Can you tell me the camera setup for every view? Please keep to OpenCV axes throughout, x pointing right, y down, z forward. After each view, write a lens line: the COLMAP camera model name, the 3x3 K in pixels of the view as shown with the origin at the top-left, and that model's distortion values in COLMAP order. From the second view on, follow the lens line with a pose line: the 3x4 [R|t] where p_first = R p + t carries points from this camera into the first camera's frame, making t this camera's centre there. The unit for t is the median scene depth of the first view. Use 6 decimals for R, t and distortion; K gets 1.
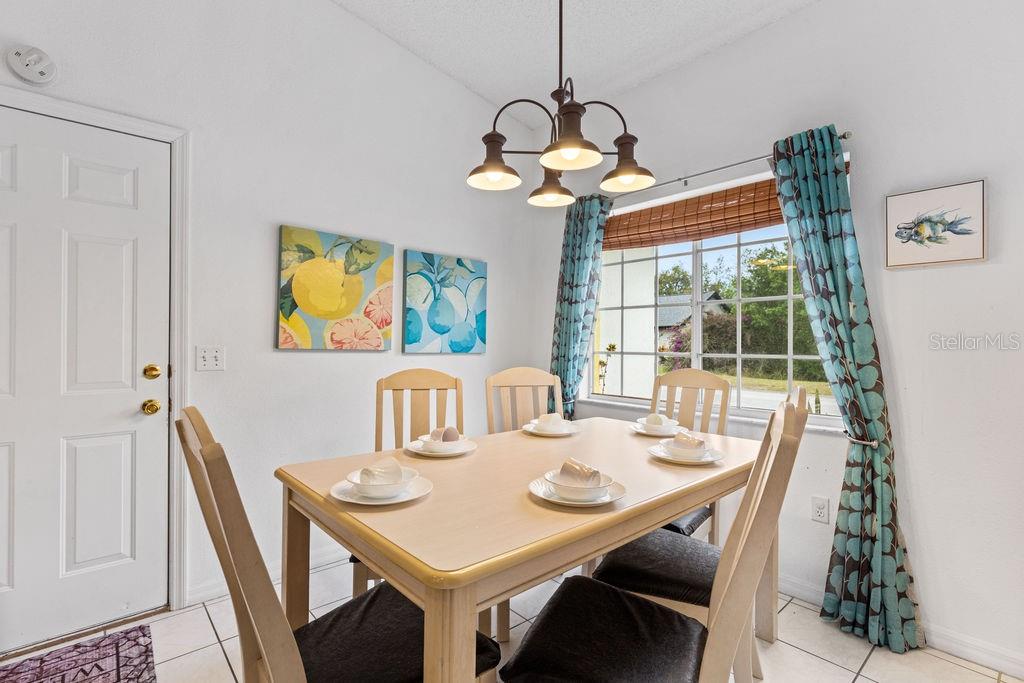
lens RADIAL K [[475.9, 0, 511.8], [0, 475.9, 340.9], [0, 0, 1]] dist [0.004503, -0.002884]
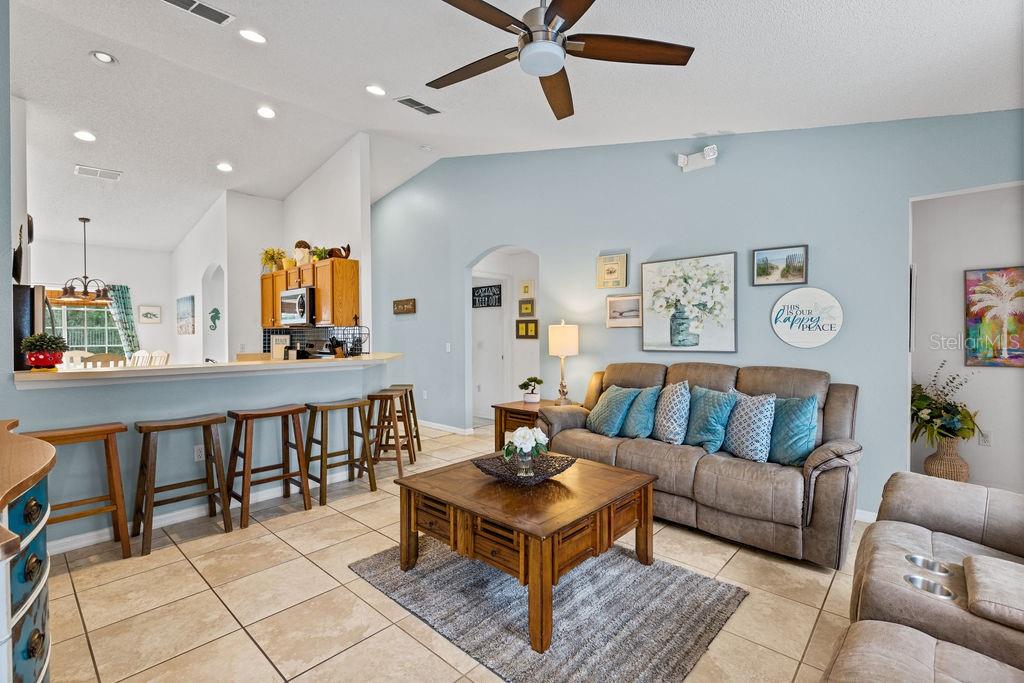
lens RADIAL K [[455.7, 0, 512.0], [0, 455.7, 343.1], [0, 0, 1]] dist [0.005300, -0.001486]
pose [[-0.098706, -0.016515, 0.994980, -2.713585], [0.002098, 0.999857, 0.016804, -0.030571], [-0.995114, 0.003746, -0.098658, -1.423202]]
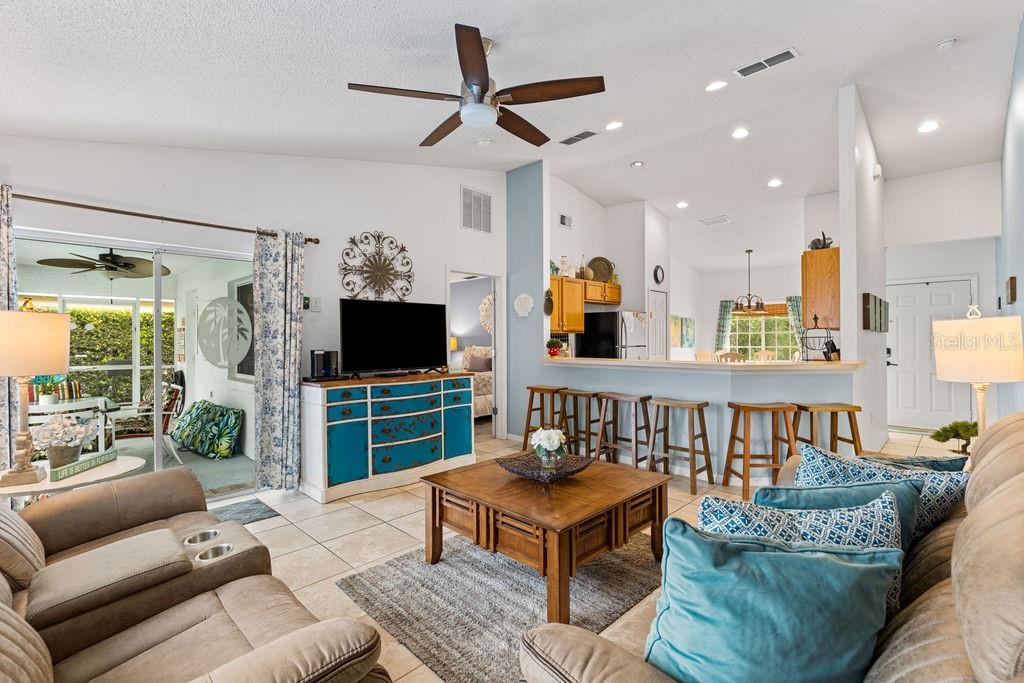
lens RADIAL K [[455.7, 0, 512.2], [0, 455.7, 342.2], [0, 0, 1]] dist [0.005300, -0.001486]
pose [[0.997760, -0.011831, 0.065848, -1.902458], [0.011904, 0.999929, -0.000716, -0.027999], [-0.065834, 0.001498, 0.997829, -2.550199]]
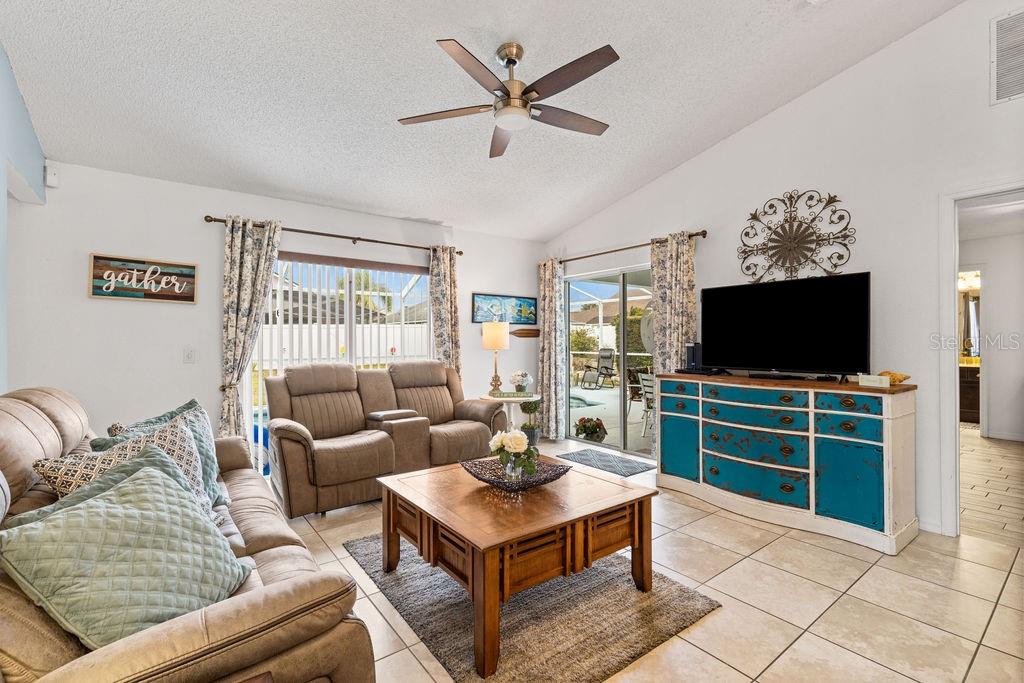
lens RADIAL K [[455.7, 0, 510.5], [0, 455.7, 338.3], [0, 0, 1]] dist [0.005300, -0.001486]
pose [[-0.078753, -0.006717, -0.996872, -0.858762], [-0.000353, 0.999977, -0.006710, -0.014043], [0.996894, -0.000176, -0.078753, -1.471520]]
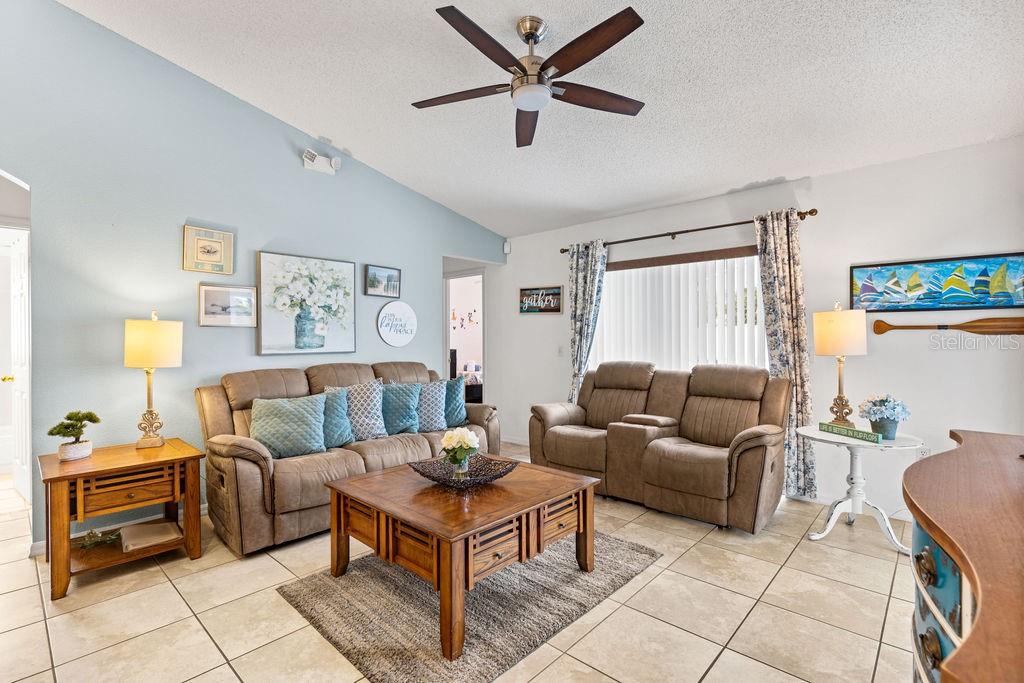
lens RADIAL K [[475.9, 0, 512.3], [0, 475.9, 336.6], [0, 0, 1]] dist [0.004503, -0.002884]
pose [[-0.994465, 0.000350, -0.105068, -1.753847], [0.000609, 0.999997, -0.002424, -0.026466], [0.105067, -0.002474, -0.994462, -0.560603]]
